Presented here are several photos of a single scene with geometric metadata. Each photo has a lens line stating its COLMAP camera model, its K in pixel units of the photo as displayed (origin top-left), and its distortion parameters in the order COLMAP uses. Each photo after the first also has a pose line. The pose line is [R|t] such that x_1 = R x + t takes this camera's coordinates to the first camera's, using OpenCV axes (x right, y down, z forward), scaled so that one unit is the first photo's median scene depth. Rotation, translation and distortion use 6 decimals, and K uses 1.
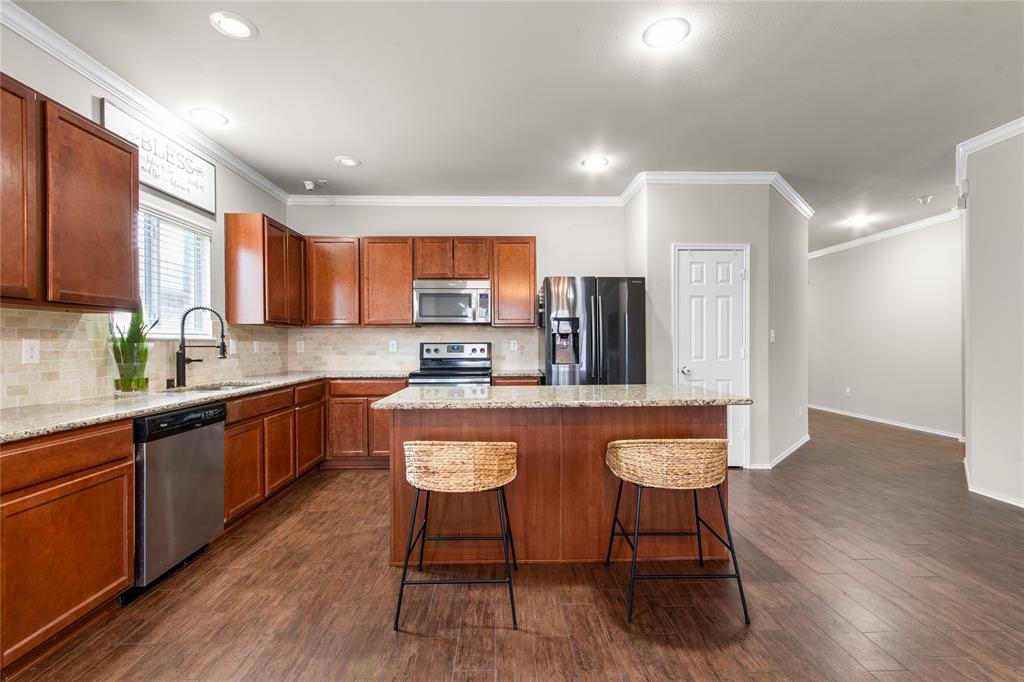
lens RADIAL K [[449.5, 0, 515.6], [0, 449.5, 341.9], [0, 0, 1]] dist [0.001080, 0.000455]
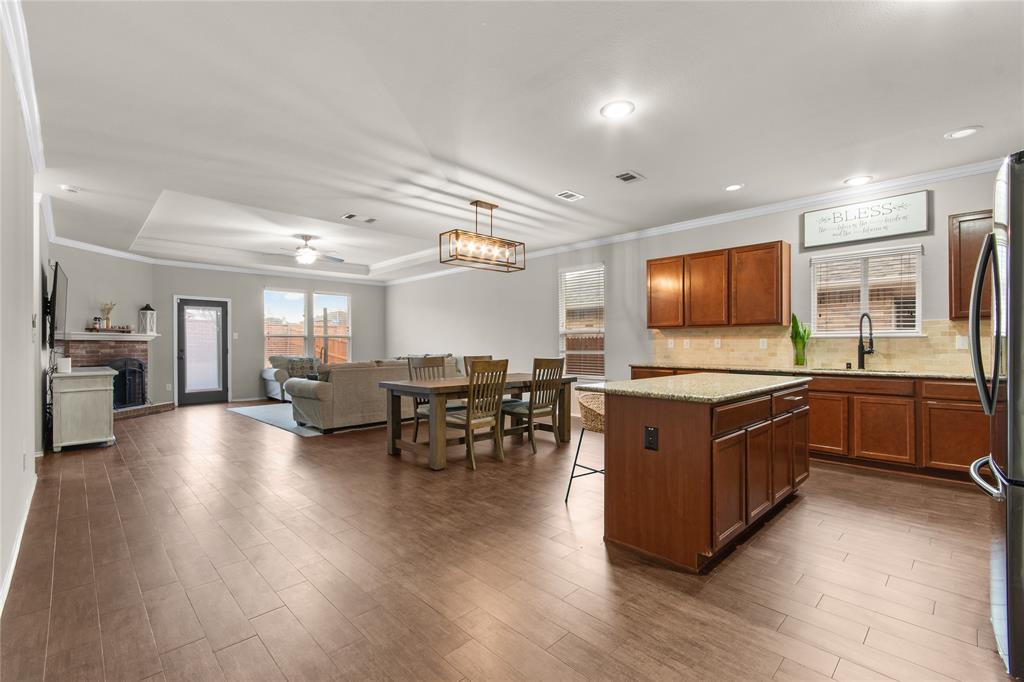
lens RADIAL K [[449.5, 0, 512.0], [0, 449.5, 340.4], [0, 0, 1]] dist [0.001080, 0.000455]
pose [[-0.739261, 0.001084, -0.673418, 0.795769], [0.005481, 0.999975, -0.004407, 0.003729], [0.673397, -0.006949, -0.739249, 0.961165]]
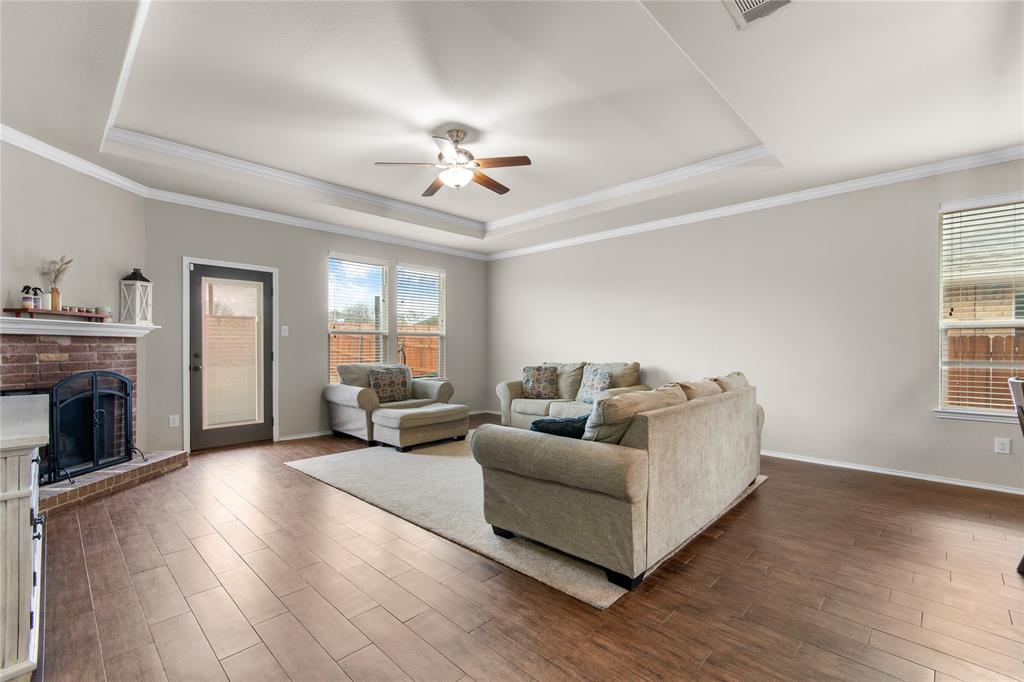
lens RADIAL K [[449.5, 0, 511.3], [0, 449.5, 345.9], [0, 0, 1]] dist [0.001080, 0.000455]
pose [[-0.722660, 0.000444, -0.691204, 0.744518], [-0.001176, 0.999998, 0.001873, 0.005202], [0.691203, 0.002166, -0.722657, -0.162838]]
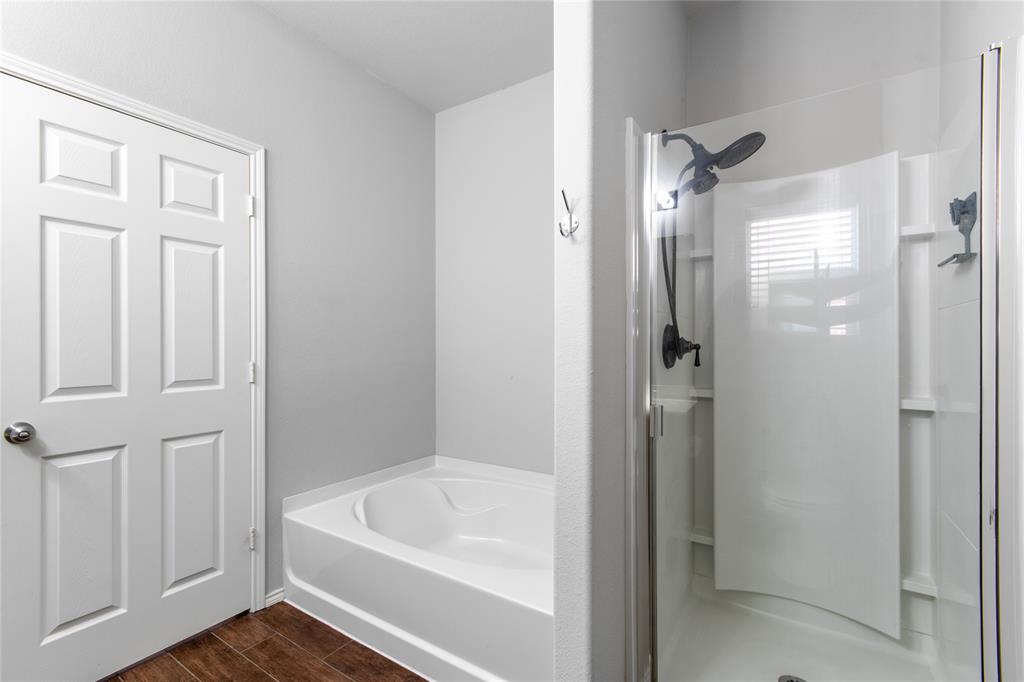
lens RADIAL K [[449.5, 0, 513.0], [0, 449.5, 346.5], [0, 0, 1]] dist [0.001080, 0.000455]
pose [[0.578489, 0.001935, 0.815688, 0.276570], [0.007087, 0.999948, -0.007398, 0.006165], [-0.815660, 0.010061, 0.578445, 0.493643]]
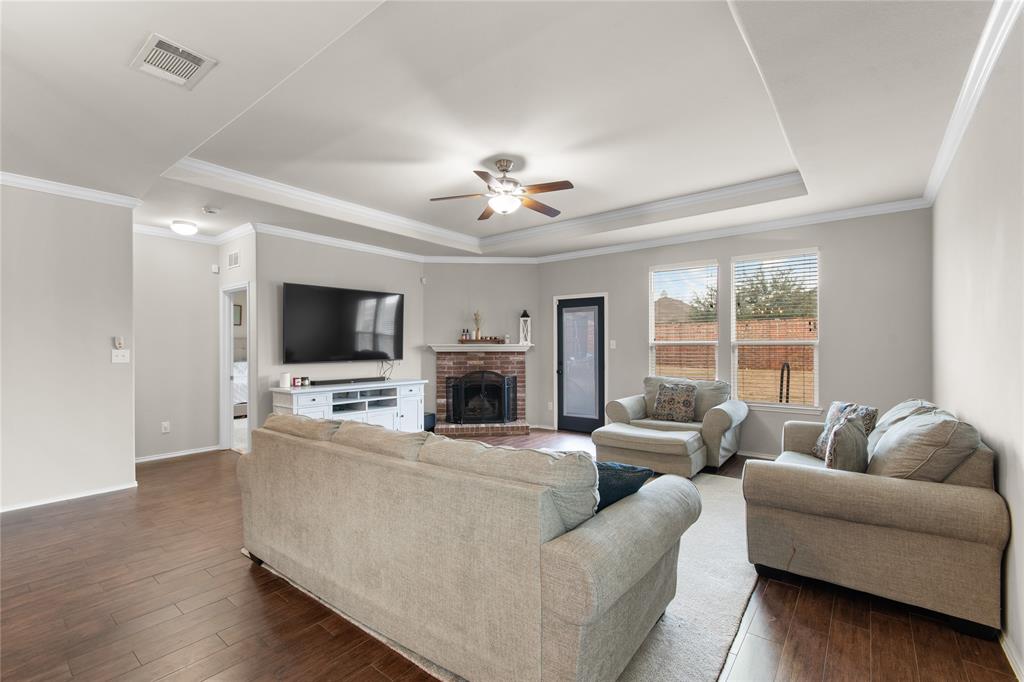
lens RADIAL K [[449.5, 0, 517.4], [0, 449.5, 346.6], [0, 0, 1]] dist [0.001080, 0.000455]
pose [[-0.761502, 0.005246, 0.648141, -0.430755], [0.007093, 0.999975, 0.000241, -0.030449], [-0.648124, 0.004781, -0.761520, -0.184554]]
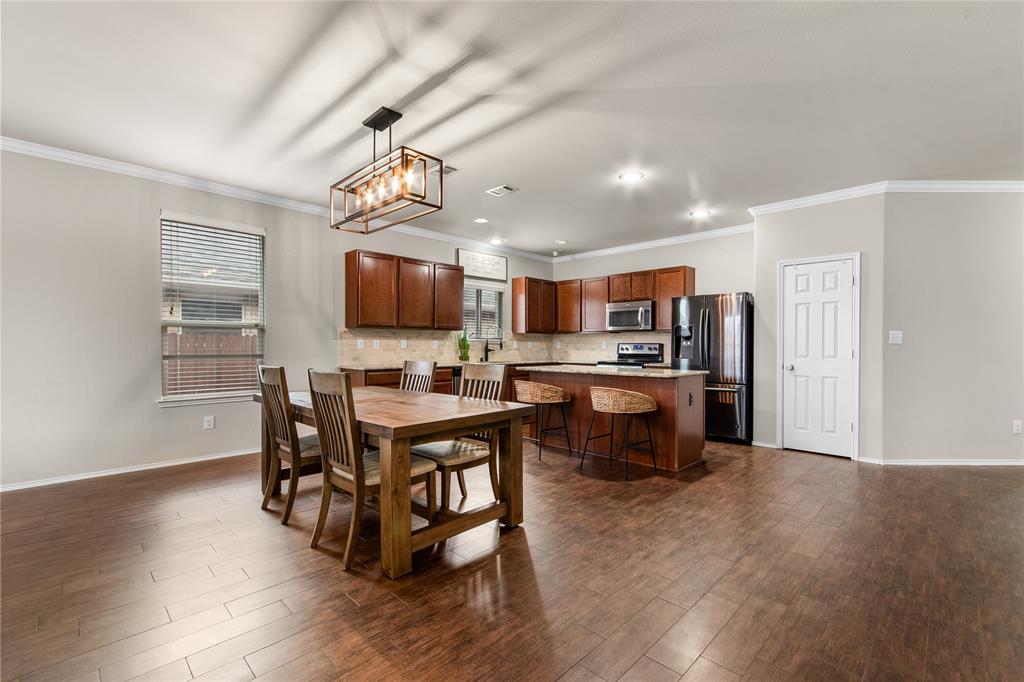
lens RADIAL K [[449.5, 0, 513.1], [0, 449.5, 347.0], [0, 0, 1]] dist [0.001080, 0.000455]
pose [[0.686328, 0.009589, -0.727229, 0.733799], [-0.006403, 0.999954, 0.007143, 0.006322], [0.727264, -0.000246, 0.686358, -0.340312]]
